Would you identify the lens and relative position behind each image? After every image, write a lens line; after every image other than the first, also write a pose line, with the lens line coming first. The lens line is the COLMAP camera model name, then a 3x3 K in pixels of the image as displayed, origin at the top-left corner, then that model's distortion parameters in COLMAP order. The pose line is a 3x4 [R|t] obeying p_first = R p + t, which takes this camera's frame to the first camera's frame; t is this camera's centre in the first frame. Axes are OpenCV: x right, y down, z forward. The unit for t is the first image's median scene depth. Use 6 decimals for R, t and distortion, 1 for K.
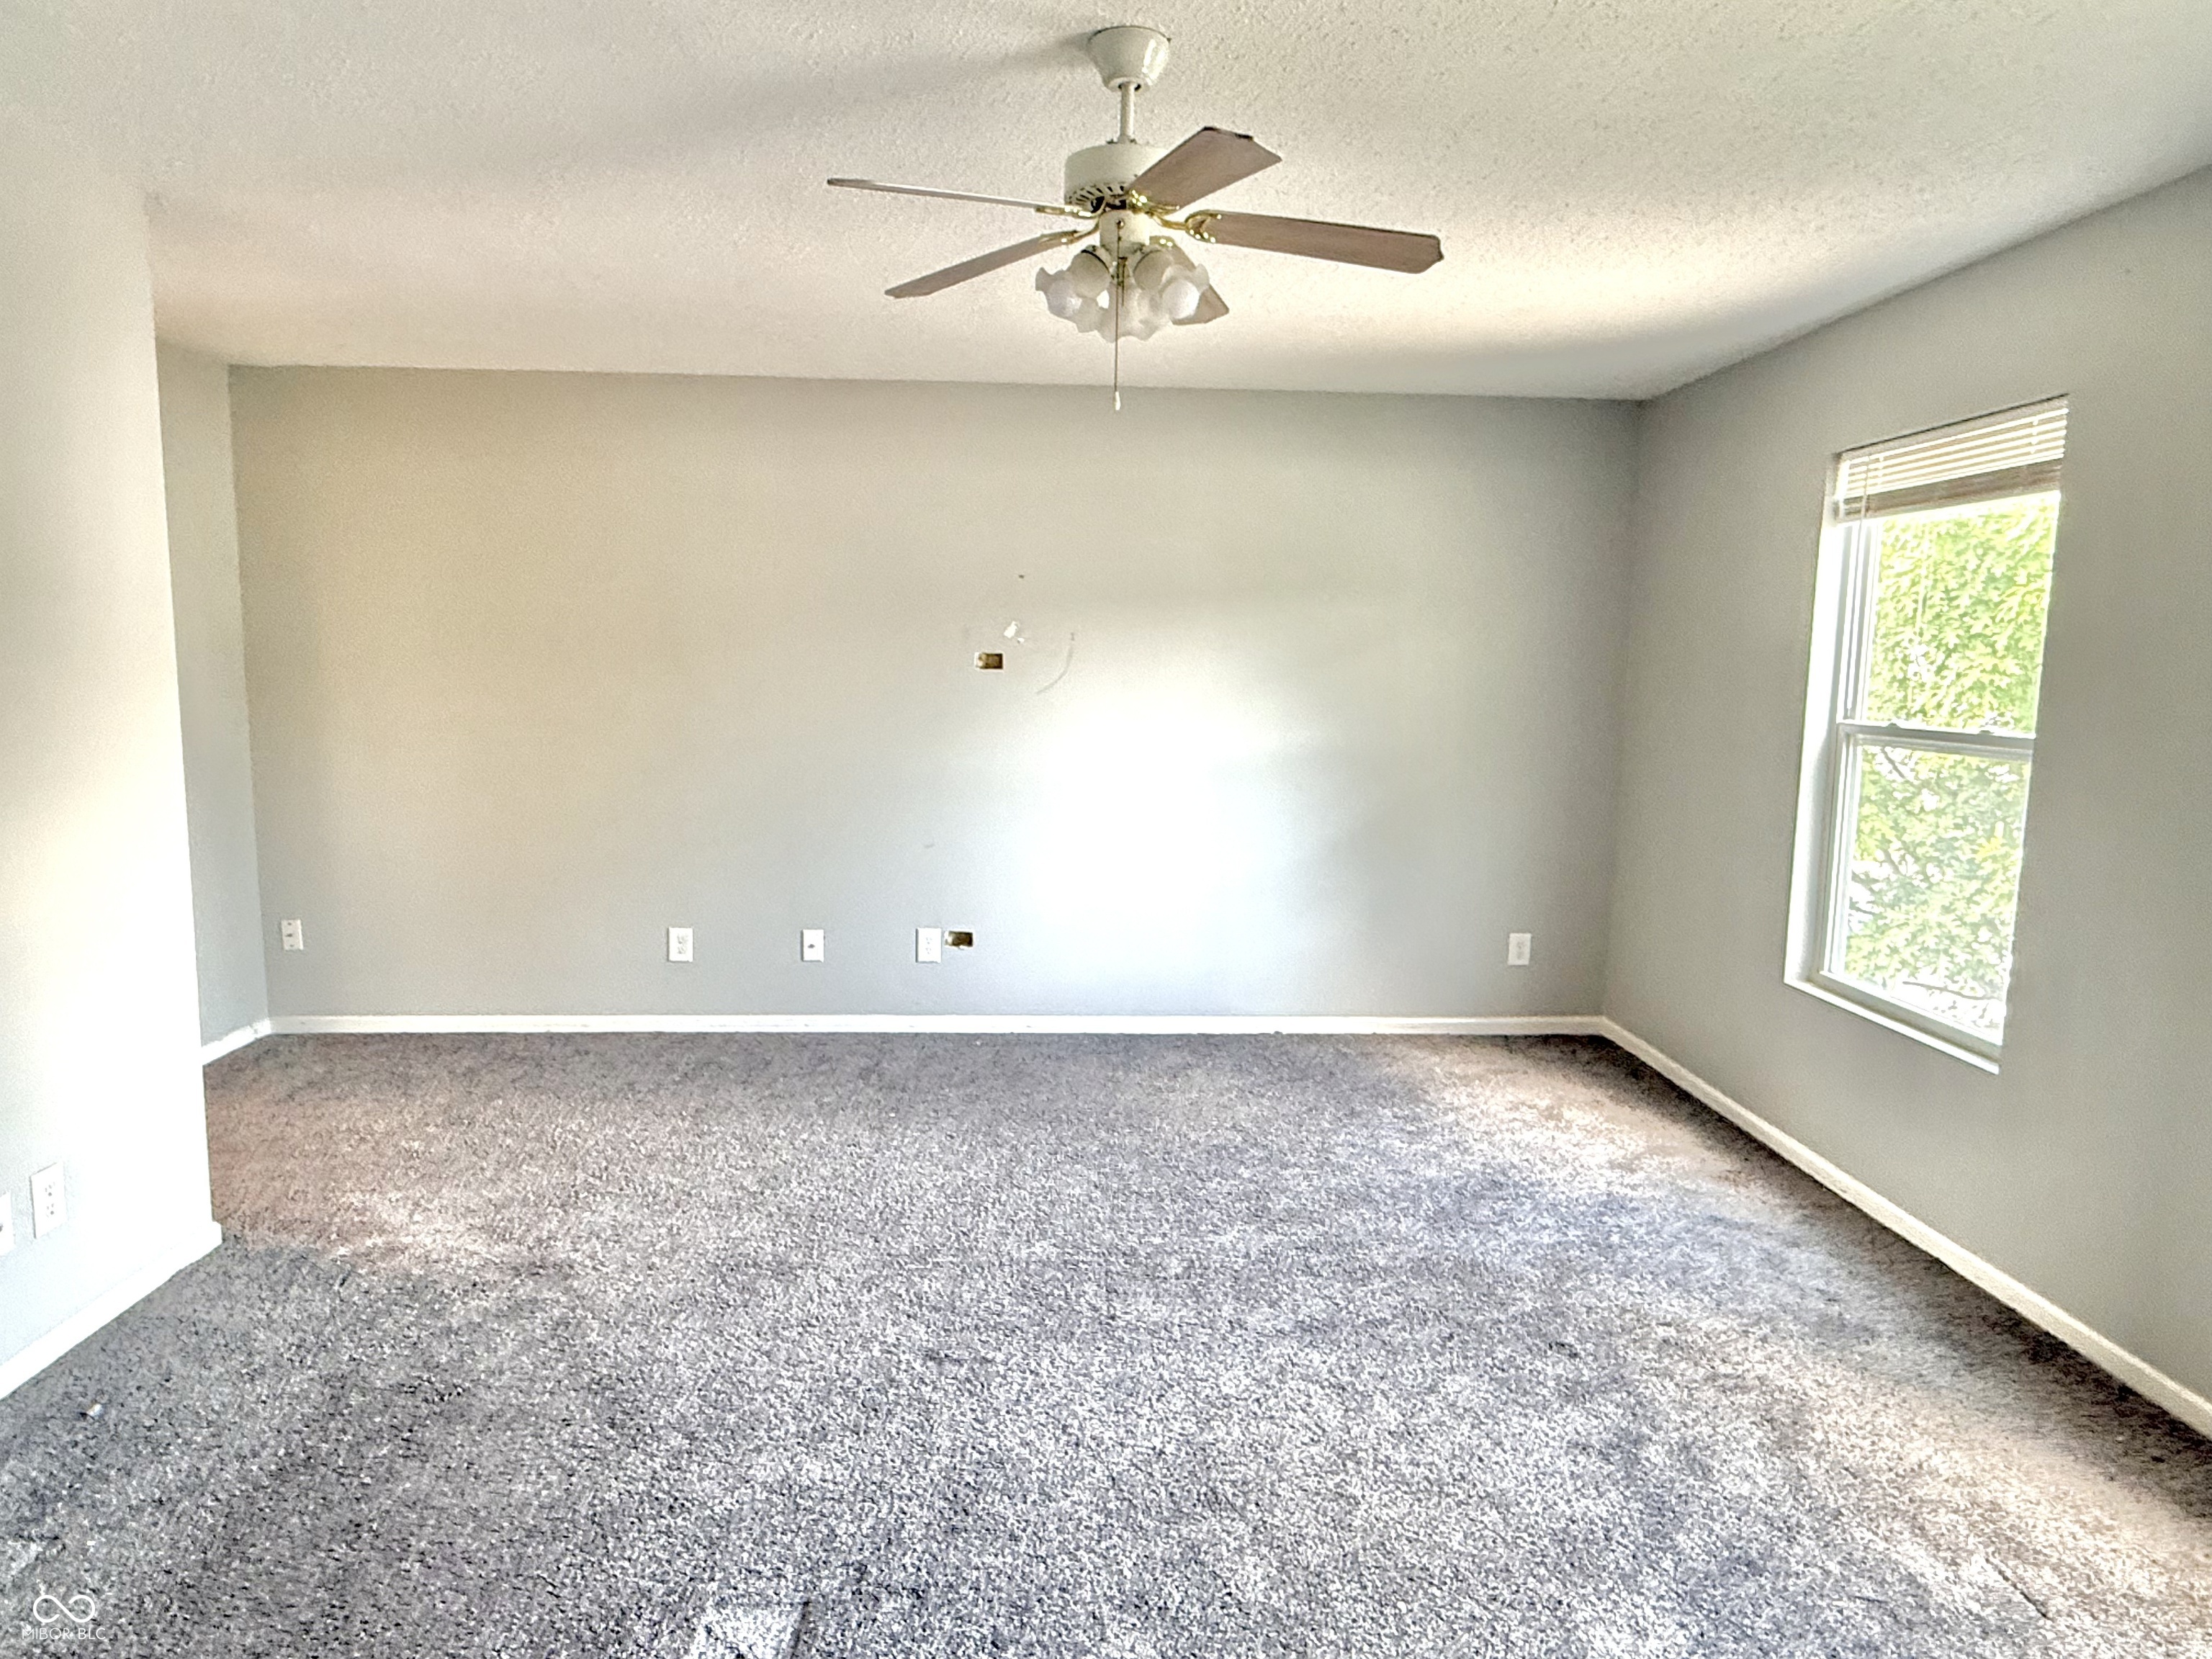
lens RADIAL K [[1347.8, 0, 1102.7], [0, 1347.8, 830.2], [0, 0, 1]] dist [0.005632, 0.001933]
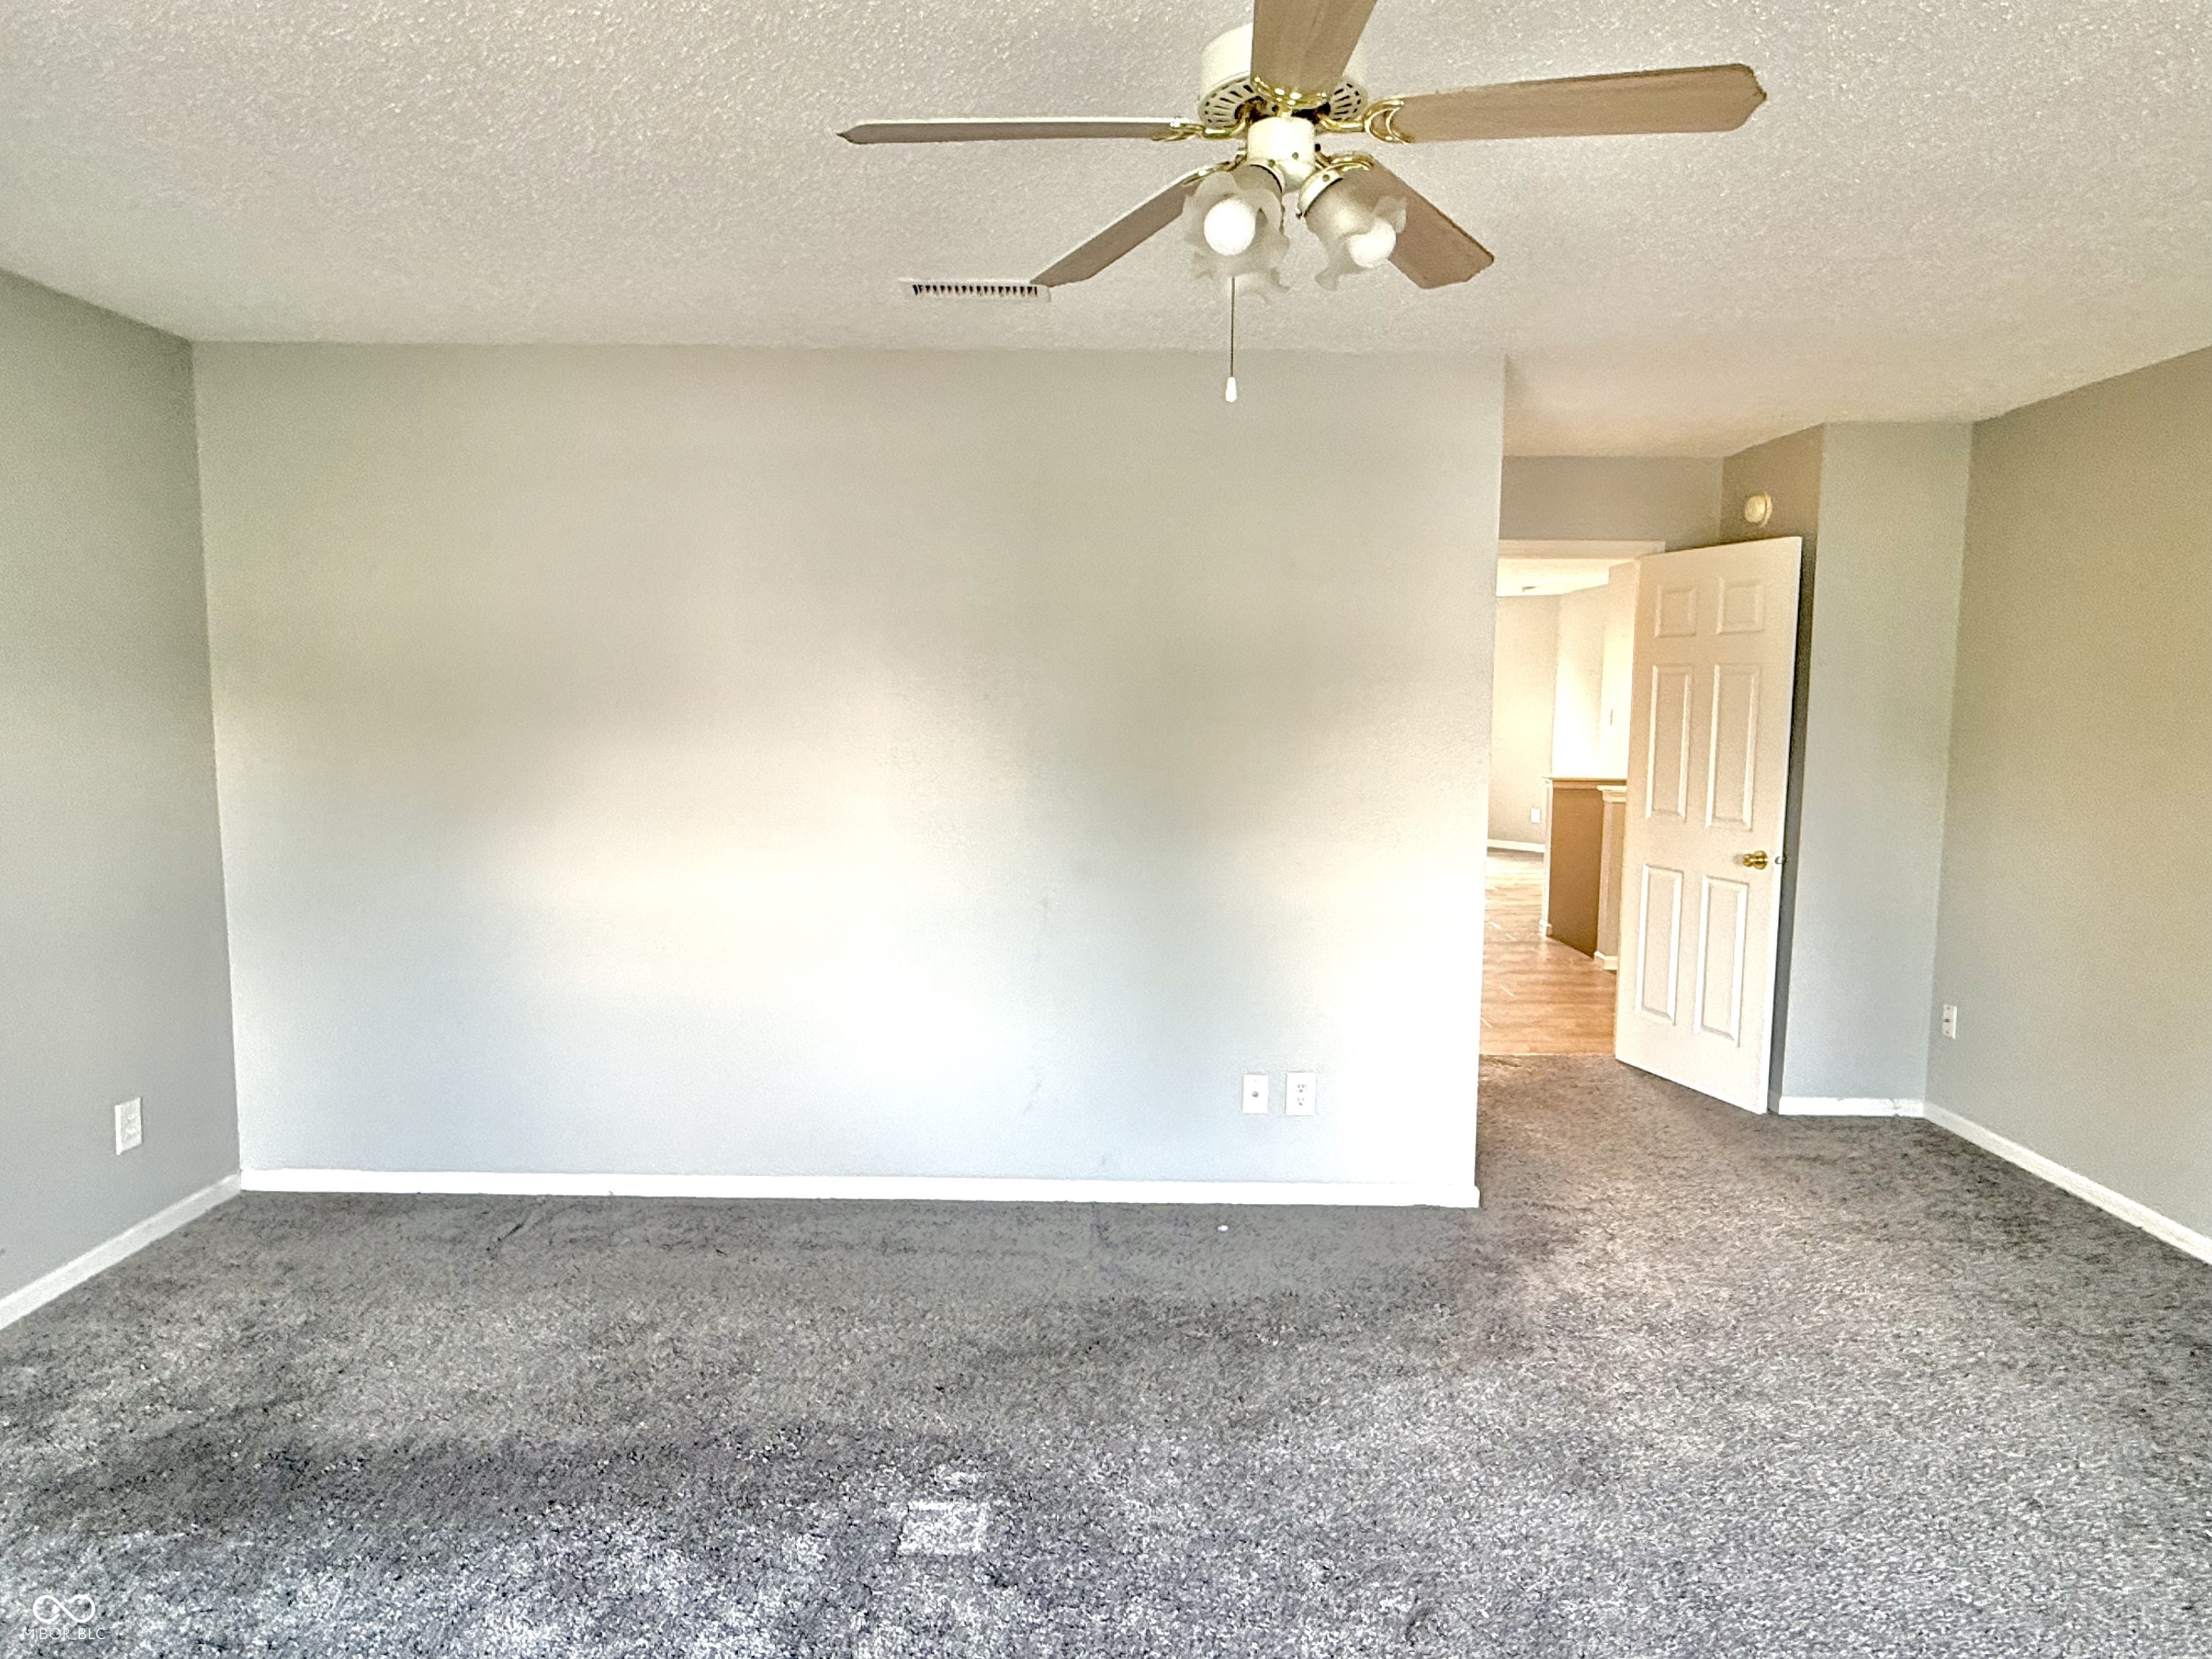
lens RADIAL K [[1339.5, 0, 1100.3], [0, 1339.5, 830.0], [0, 0, 1]] dist [0.000099, 0.001796]
pose [[-0.054448, 0.086891, -0.994729, 0.403378], [-0.135355, 0.986369, 0.093570, -0.070522], [0.989300, 0.139737, -0.041945, 0.515037]]
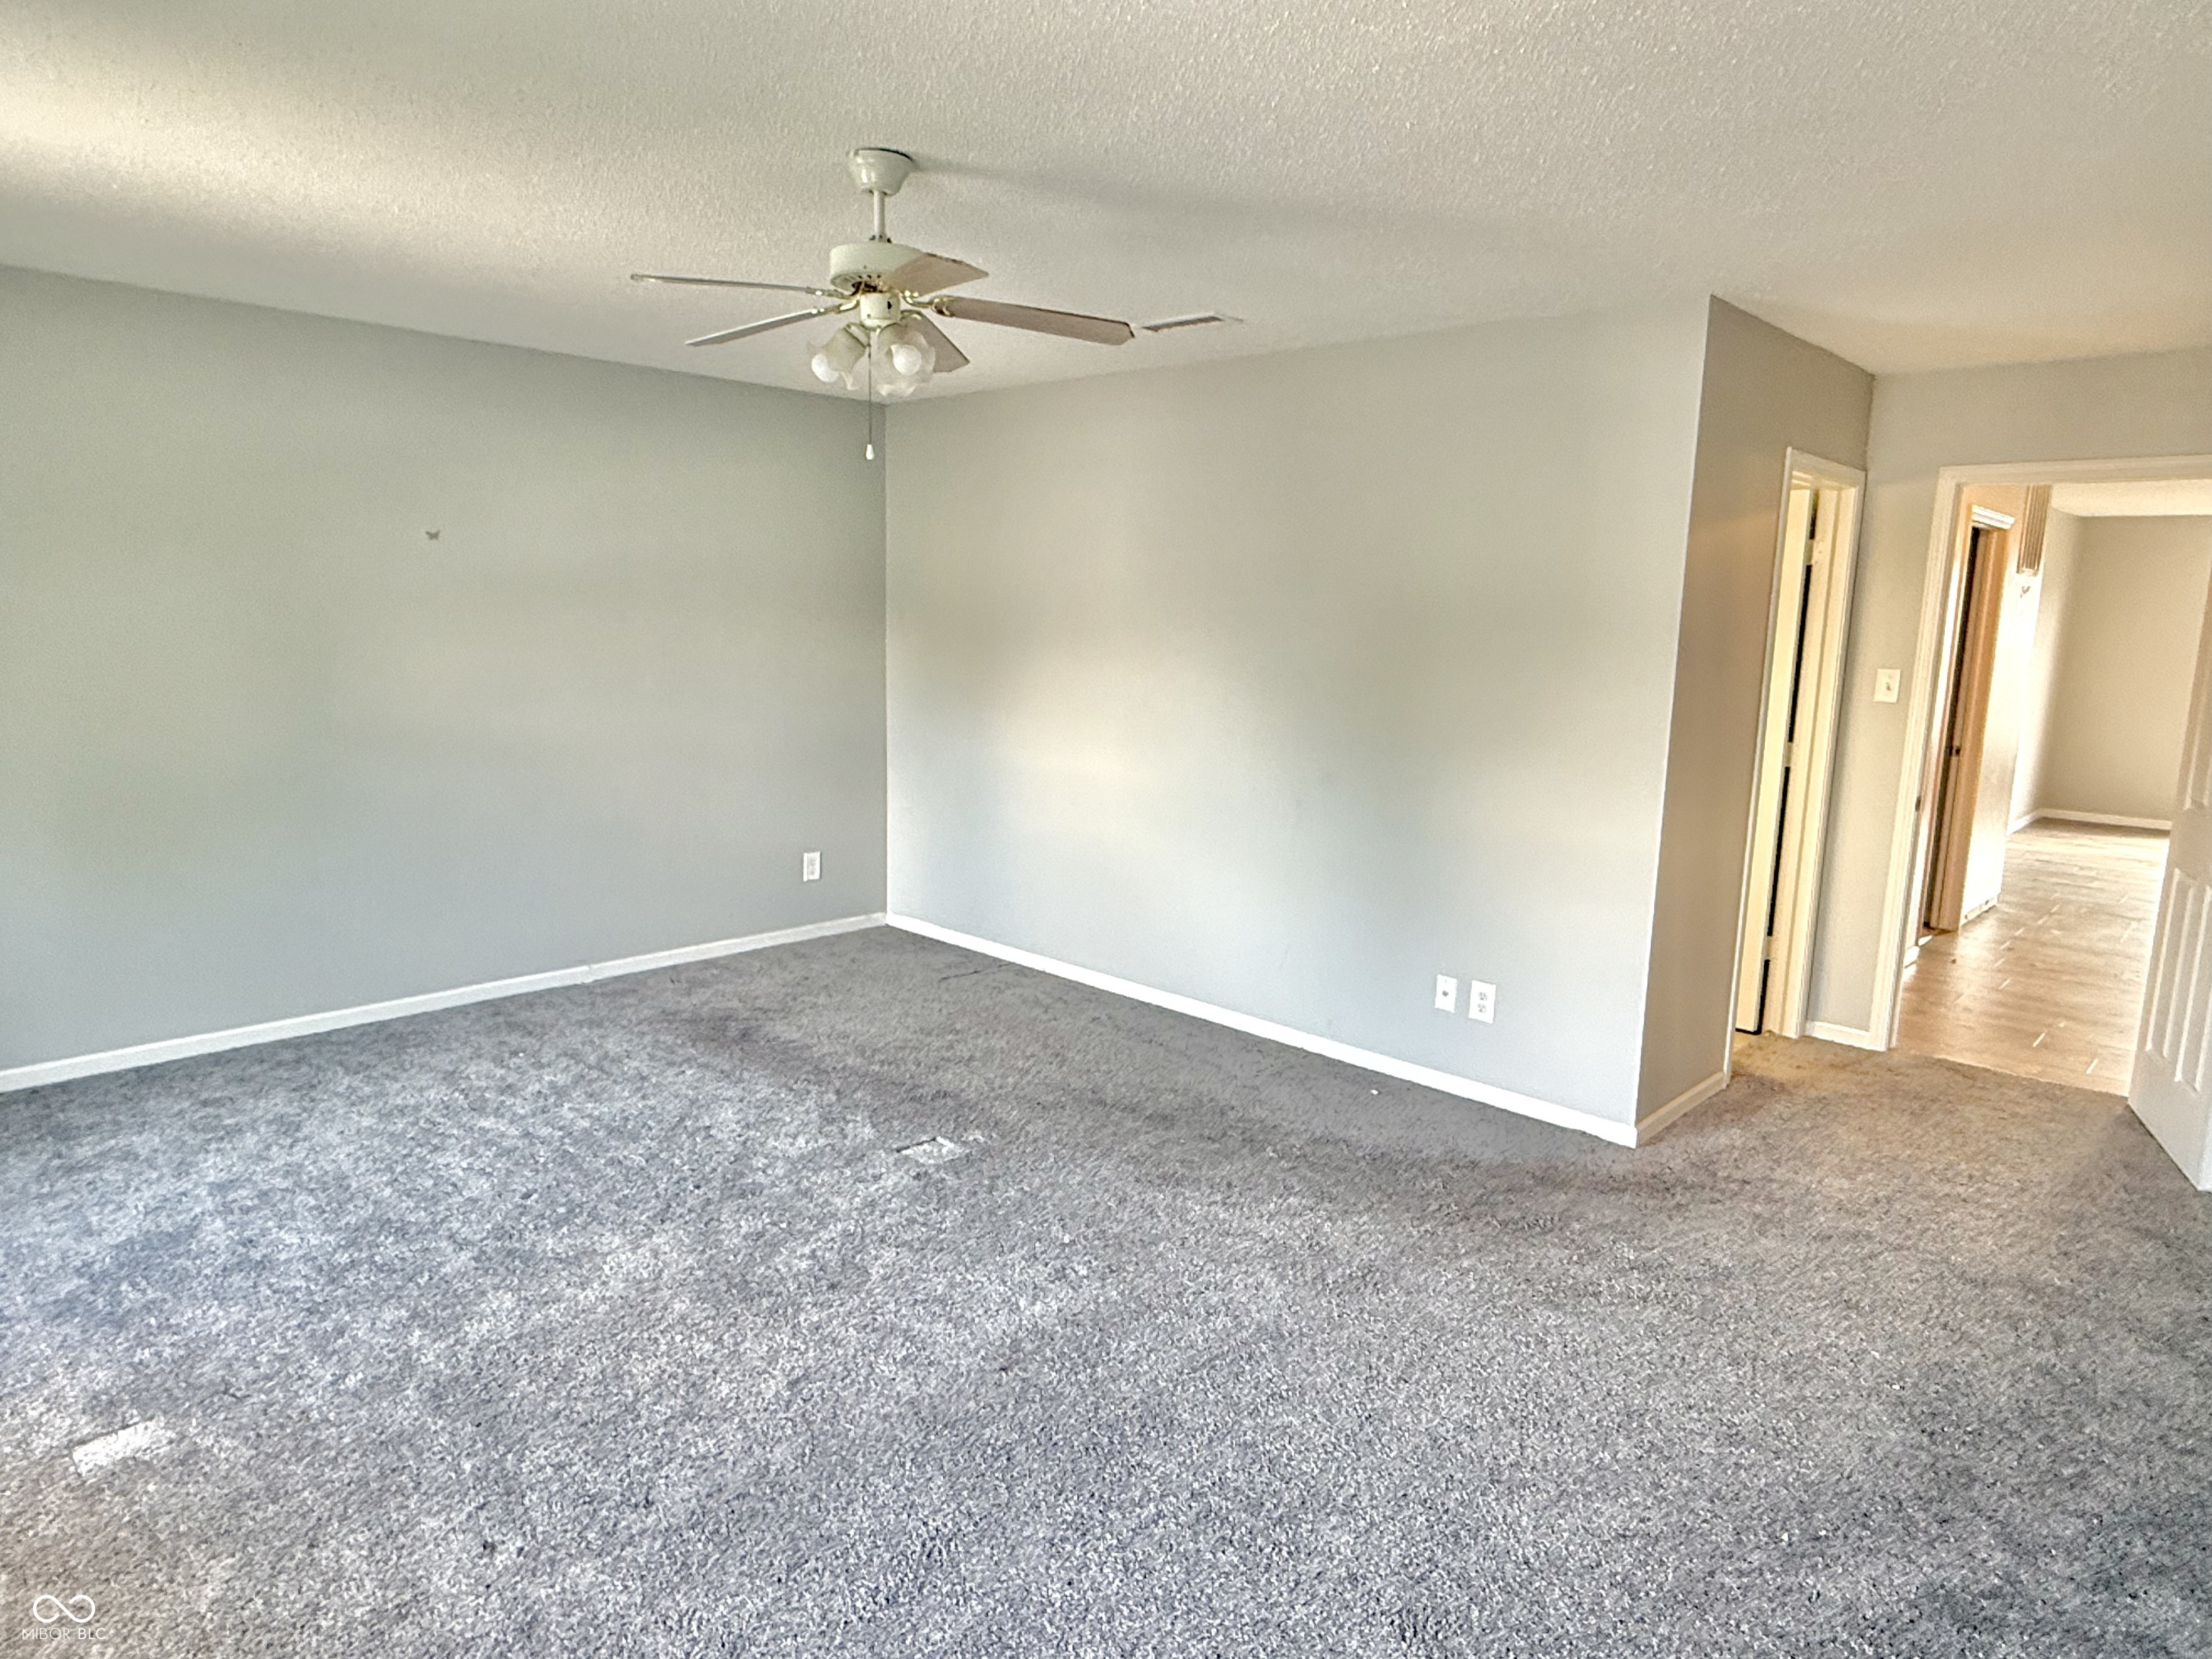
lens RADIAL K [[1347.8, 0, 1102.7], [0, 1347.8, 830.2], [0, 0, 1]] dist [0.005632, 0.001933]
pose [[-0.723923, 0.081543, -0.685044, 0.393889], [-0.123864, 0.961491, 0.245343, -0.163176], [0.678670, 0.262462, -0.685945, 1.104939]]
